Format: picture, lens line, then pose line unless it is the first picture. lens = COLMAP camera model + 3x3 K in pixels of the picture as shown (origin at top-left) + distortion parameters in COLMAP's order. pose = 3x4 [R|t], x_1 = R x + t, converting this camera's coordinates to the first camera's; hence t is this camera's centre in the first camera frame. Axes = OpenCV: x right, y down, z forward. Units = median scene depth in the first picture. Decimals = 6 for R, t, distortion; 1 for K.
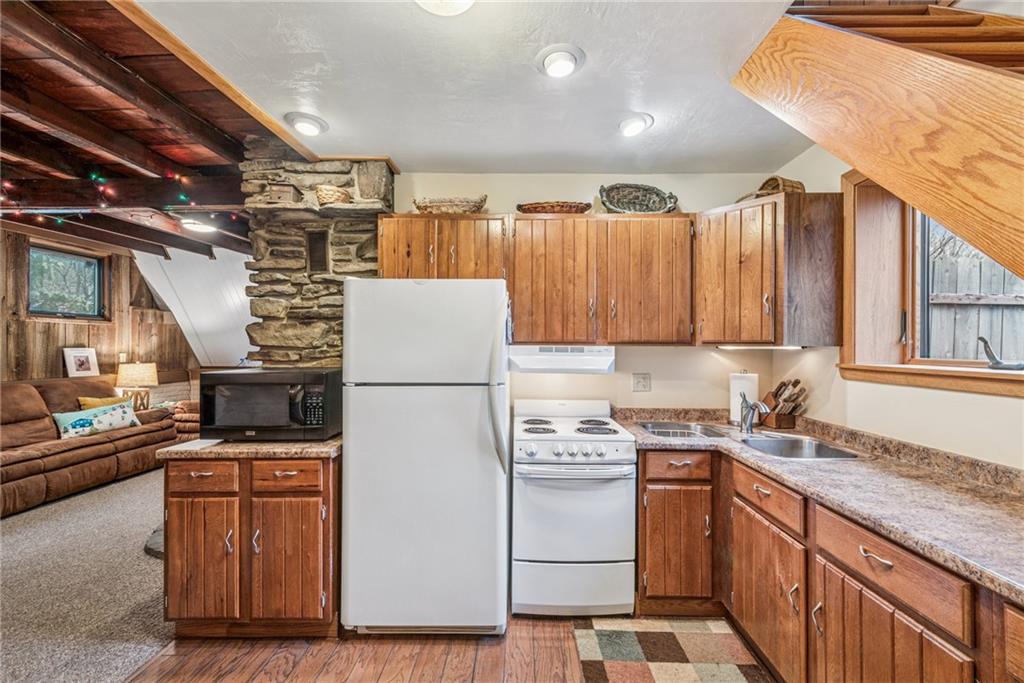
lens RADIAL K [[416.6, 0, 516.7], [0, 416.6, 346.0], [0, 0, 1]] dist [0.014516, -0.001579]
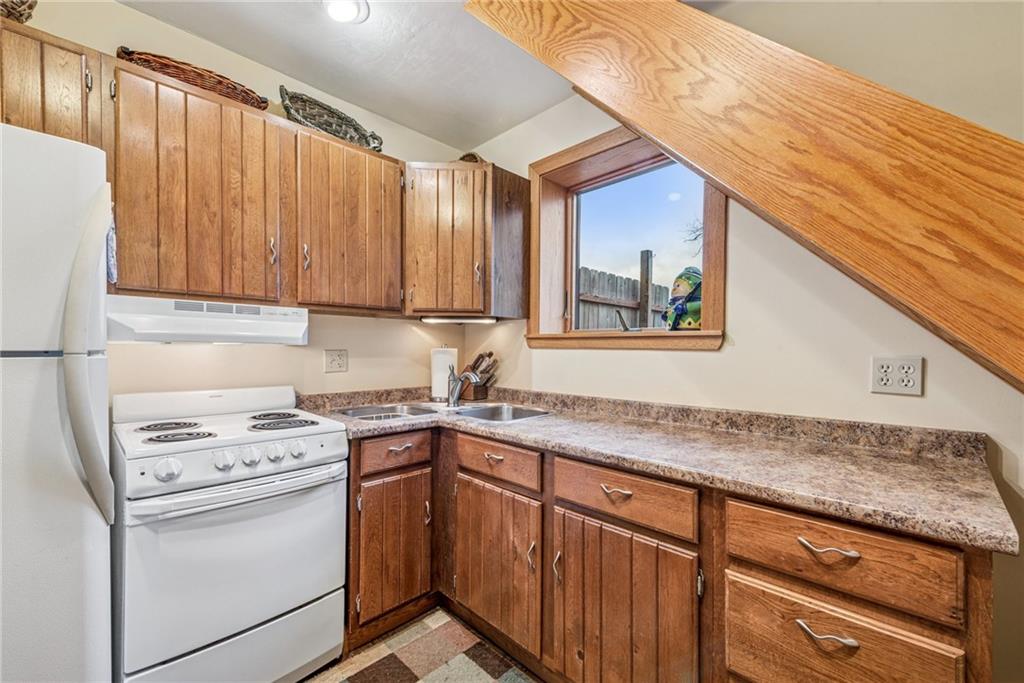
lens RADIAL K [[416.6, 0, 517.7], [0, 416.6, 353.0], [0, 0, 1]] dist [0.014516, -0.001579]
pose [[0.693905, -0.007172, 0.720031, -0.046620], [-0.005701, 0.999864, 0.015453, 0.074959], [-0.720044, -0.014828, 0.693770, 0.249911]]
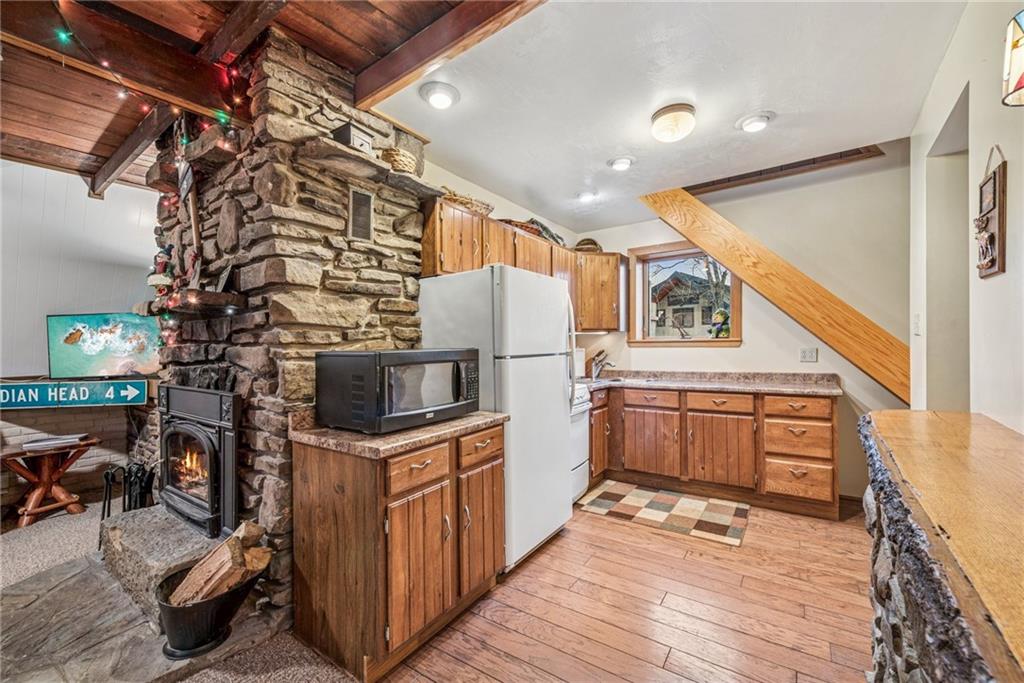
lens RADIAL K [[416.6, 0, 516.0], [0, 416.6, 350.7], [0, 0, 1]] dist [0.014516, -0.001579]
pose [[0.552208, -0.022422, 0.833405, -1.257944], [0.014767, 0.999745, 0.017113, 0.051021], [-0.833575, 0.002857, 0.552398, 0.324934]]
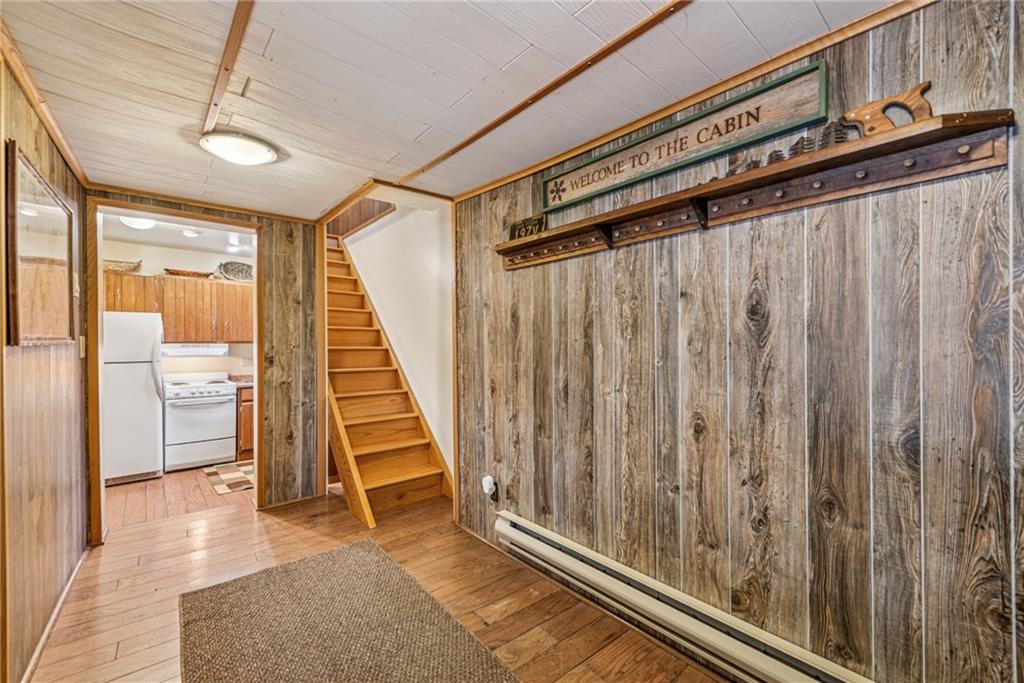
lens RADIAL K [[416.6, 0, 519.9], [0, 416.6, 344.2], [0, 0, 1]] dist [0.014516, -0.001579]
pose [[0.738872, -0.009239, 0.673782, -0.114528], [0.008085, 0.999956, 0.004844, 0.005696], [-0.673797, 0.001868, 0.738914, -1.759951]]
